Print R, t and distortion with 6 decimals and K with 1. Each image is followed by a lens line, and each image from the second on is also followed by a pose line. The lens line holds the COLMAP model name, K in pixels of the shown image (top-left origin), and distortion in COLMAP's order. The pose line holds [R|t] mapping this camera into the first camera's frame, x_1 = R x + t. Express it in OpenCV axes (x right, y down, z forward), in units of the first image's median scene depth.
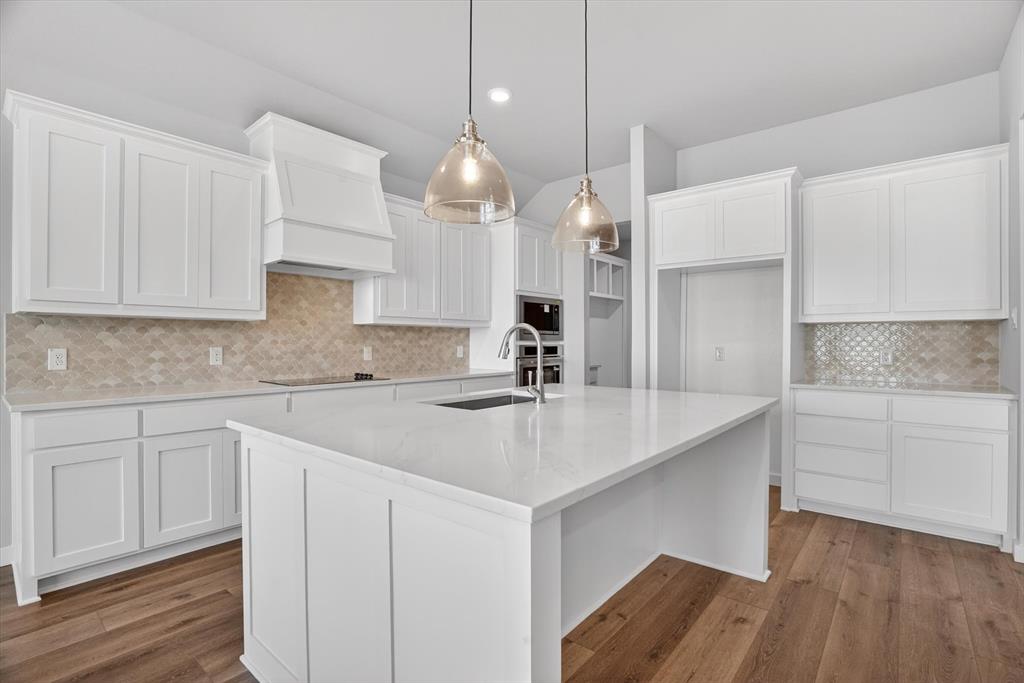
lens RADIAL K [[478.3, 0, 513.1], [0, 478.3, 339.9], [0, 0, 1]] dist [-0.051486, 0.017877]
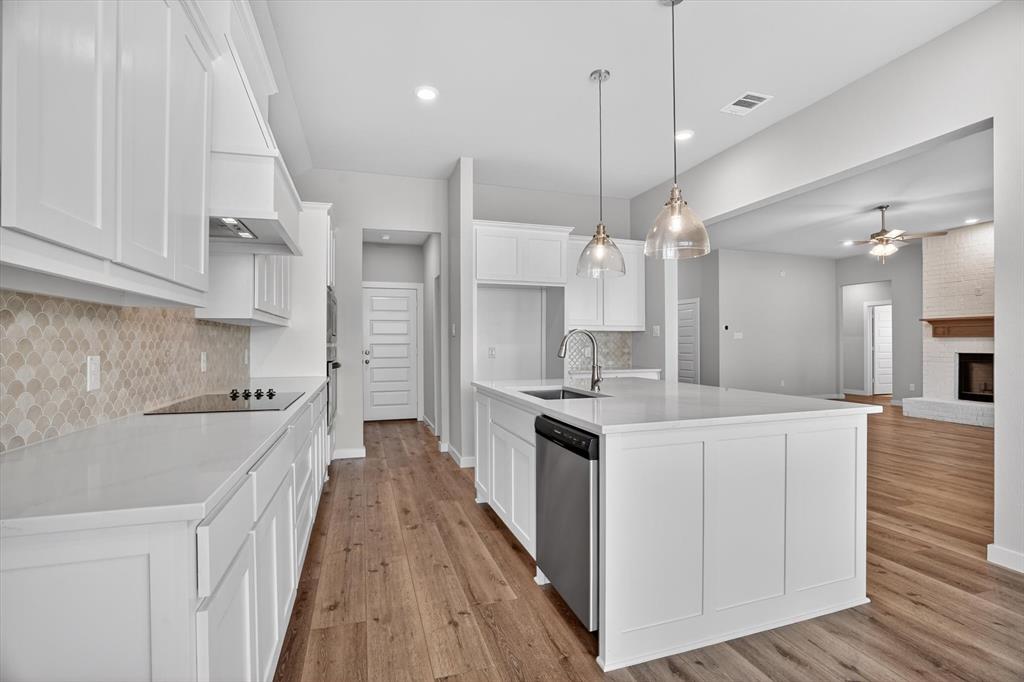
lens RADIAL K [[478.3, 0, 515.5], [0, 478.3, 341.6], [0, 0, 1]] dist [-0.051486, 0.017877]
pose [[0.531657, 0.000854, 0.846959, -0.803984], [0.000115, 0.999999, -0.001081, 0.000813], [-0.846959, 0.000672, 0.531657, 0.340271]]
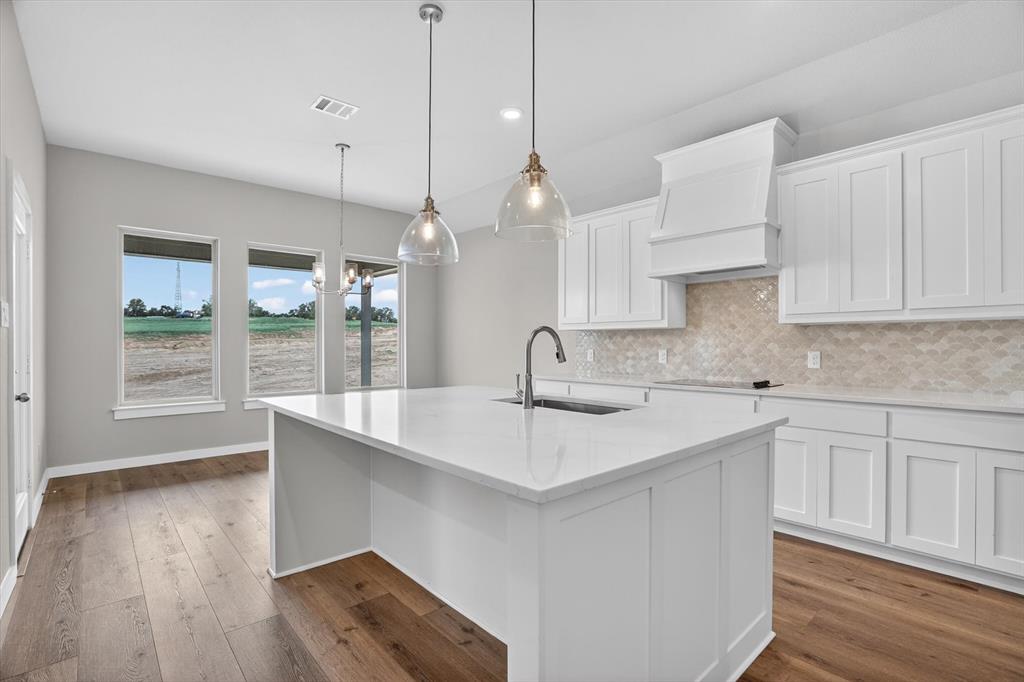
lens RADIAL K [[478.3, 0, 513.2], [0, 478.3, 345.5], [0, 0, 1]] dist [-0.051486, 0.017877]
pose [[-0.137706, -0.000497, -0.990473, 0.706799], [0.002531, 0.999996, -0.000854, 0.004275], [0.990470, -0.002624, -0.137704, 0.763238]]
